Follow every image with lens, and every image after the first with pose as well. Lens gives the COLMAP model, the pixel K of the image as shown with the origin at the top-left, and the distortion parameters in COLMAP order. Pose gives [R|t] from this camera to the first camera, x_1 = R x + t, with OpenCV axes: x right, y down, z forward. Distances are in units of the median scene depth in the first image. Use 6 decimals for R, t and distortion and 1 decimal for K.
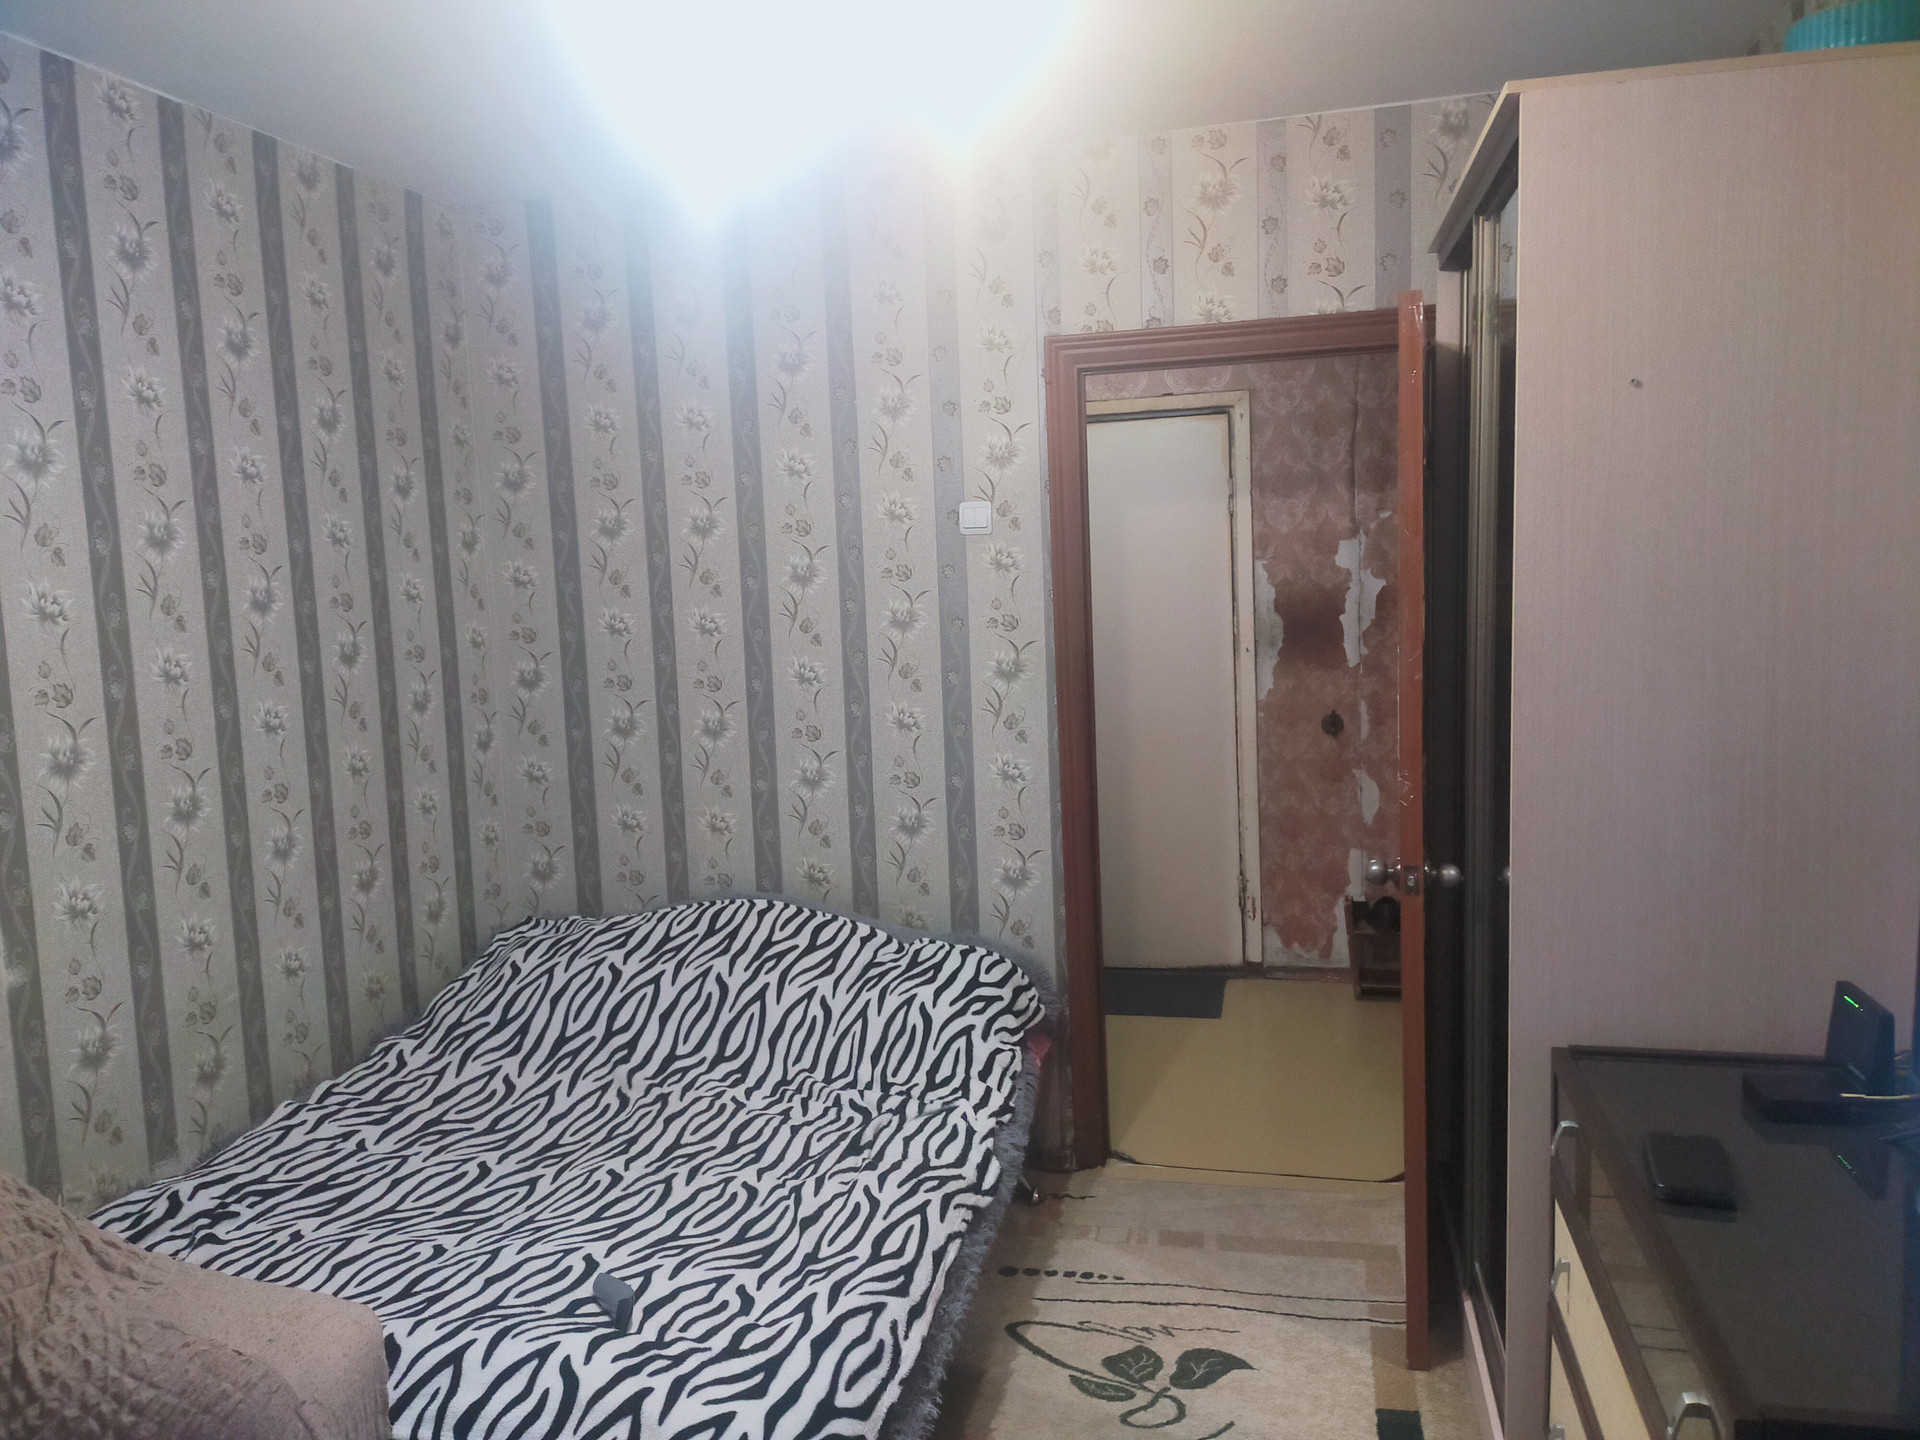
lens RADIAL K [[1408.7, 0, 919.3], [0, 1408.7, 685.4], [0, 0, 1]] dist [0.085269, -0.113310]
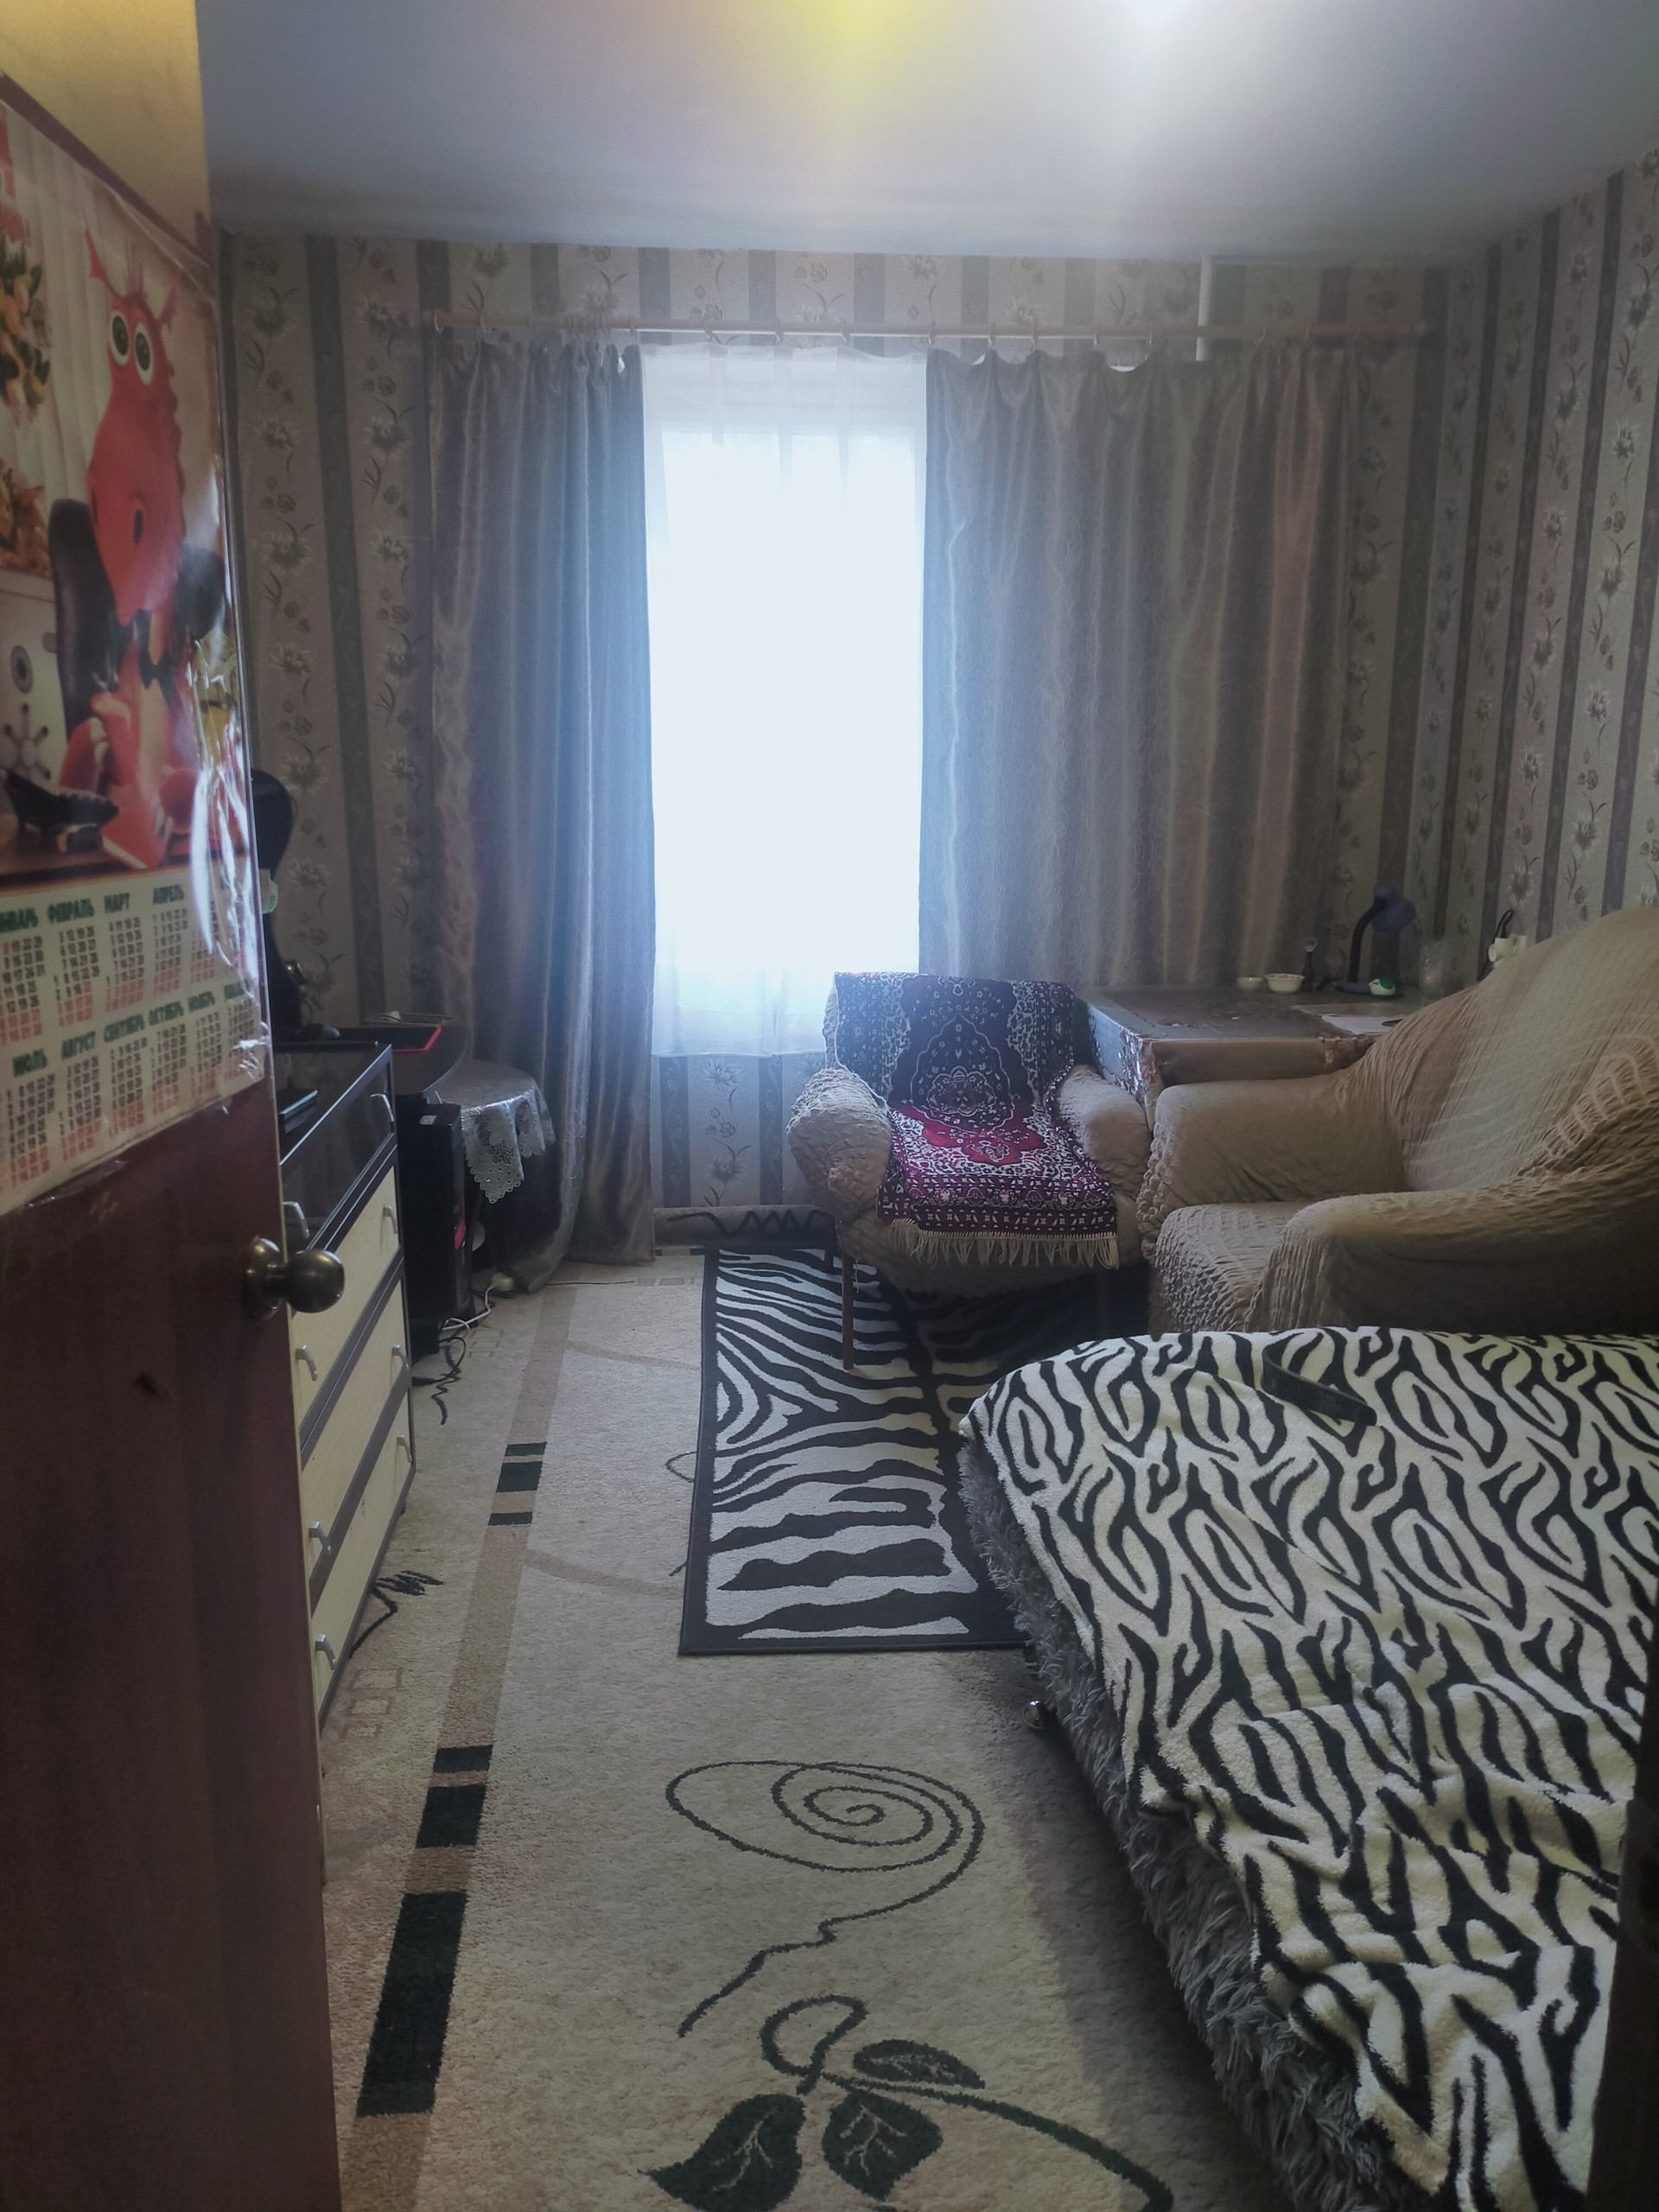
lens RADIAL K [[1623.0, 0, 830.9], [0, 1623.0, 1097.2], [0, 0, 1]] dist [0.085269, -0.113310]
pose [[-0.936677, 0.111537, -0.331958, 0.296755], [0.000645, 0.948470, 0.316866, -0.059934], [0.350194, 0.296587, -0.888482, 1.304209]]
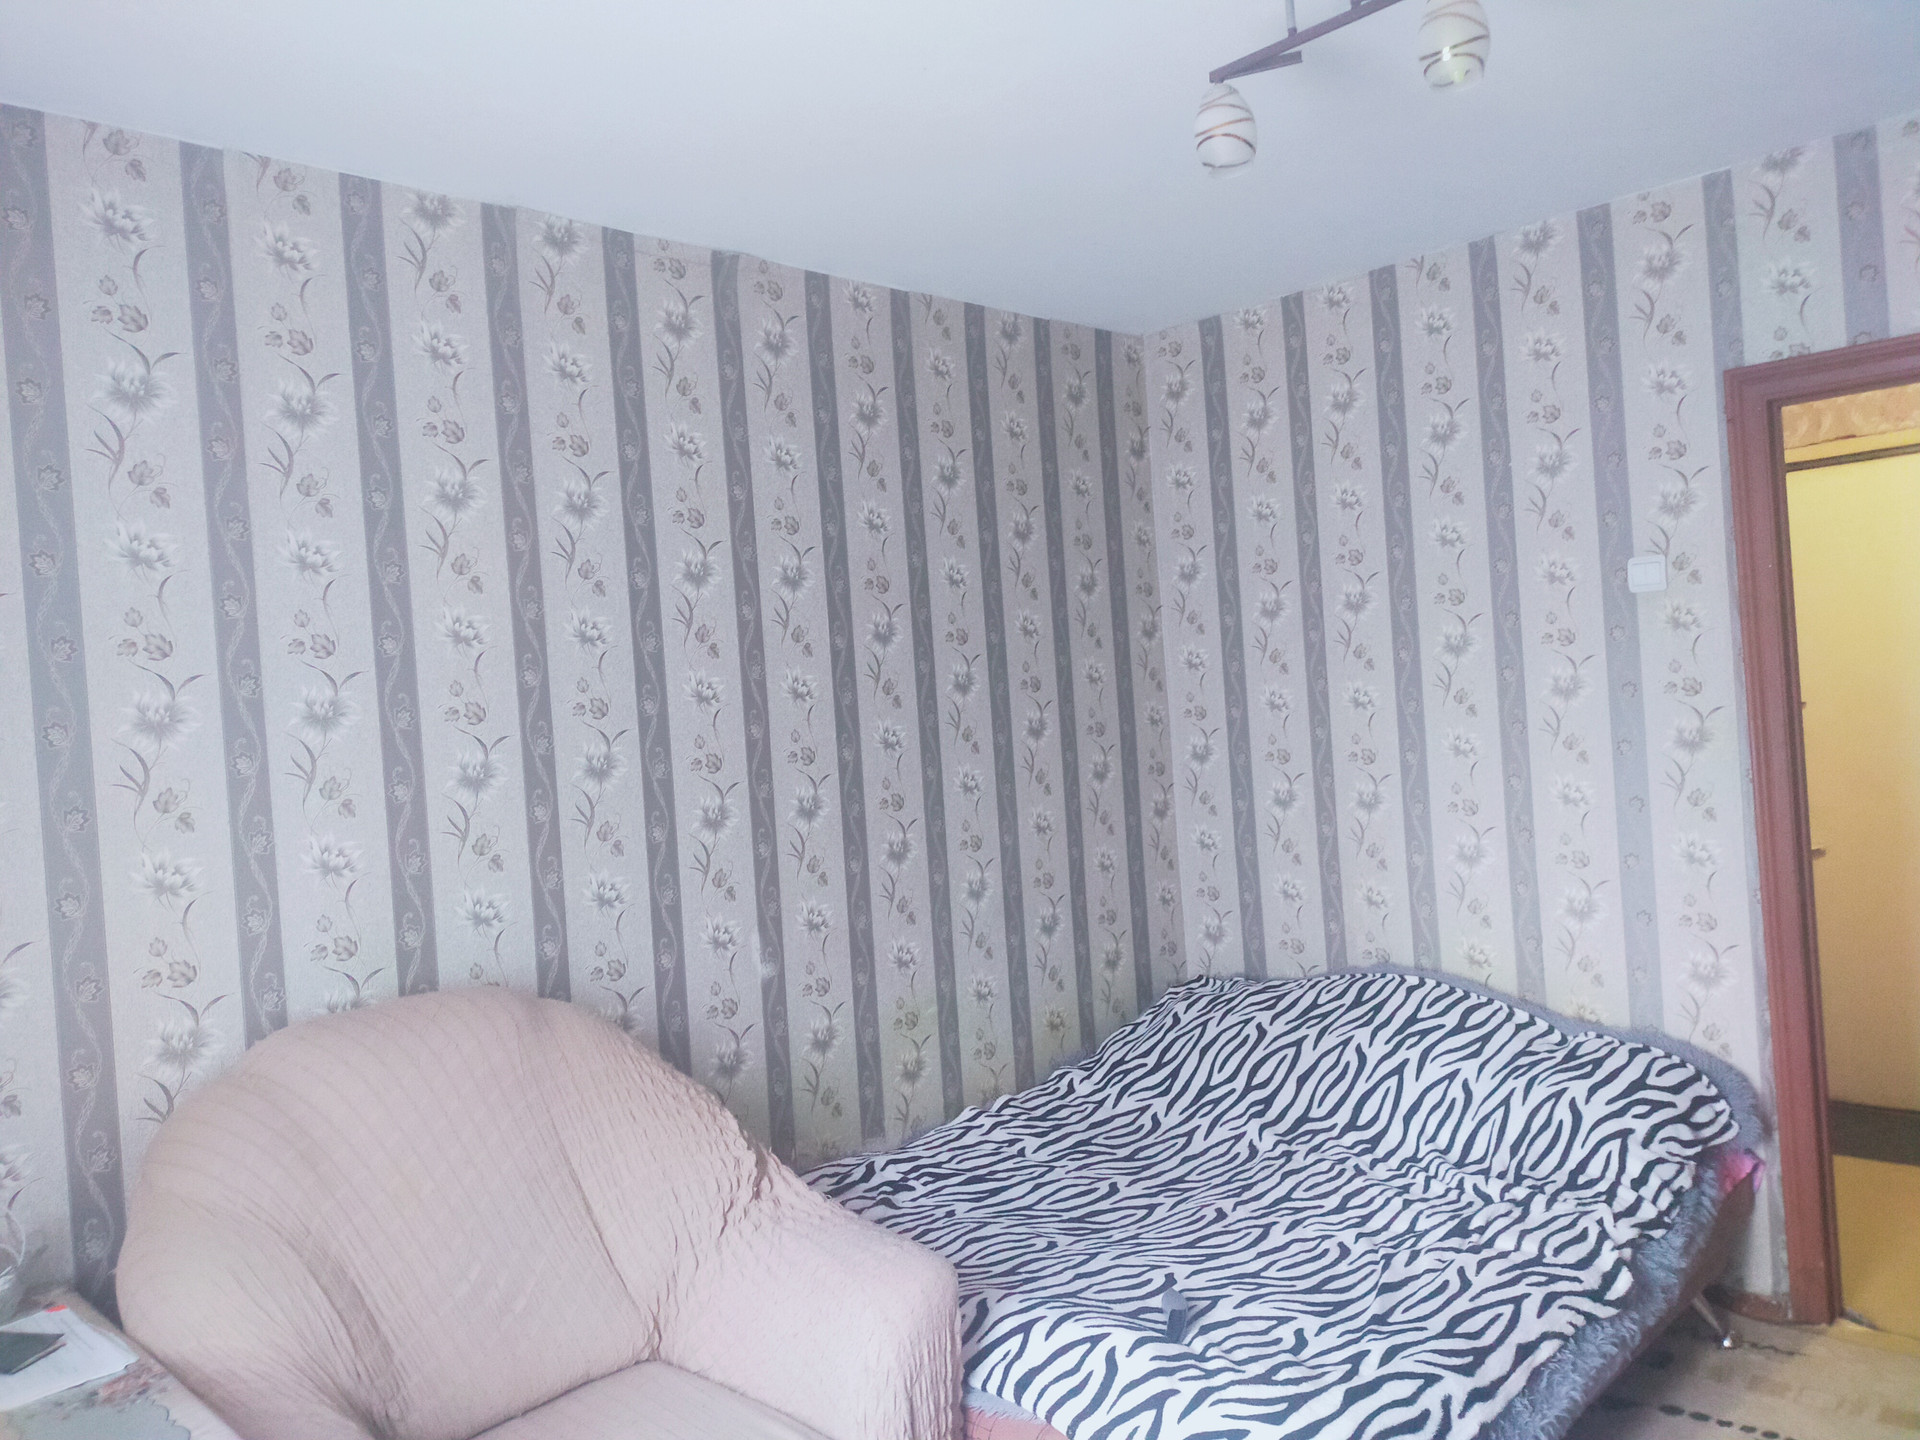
lens RADIAL K [[1398.0, 0, 969.7], [0, 1398.0, 687.0], [0, 0, 1]] dist [0.123321, -0.168828]
pose [[0.864327, -0.024309, -0.502343, 0.149972], [-0.010831, 0.997700, -0.066915, 0.024941], [0.502814, 0.063278, 0.862076, -0.024063]]
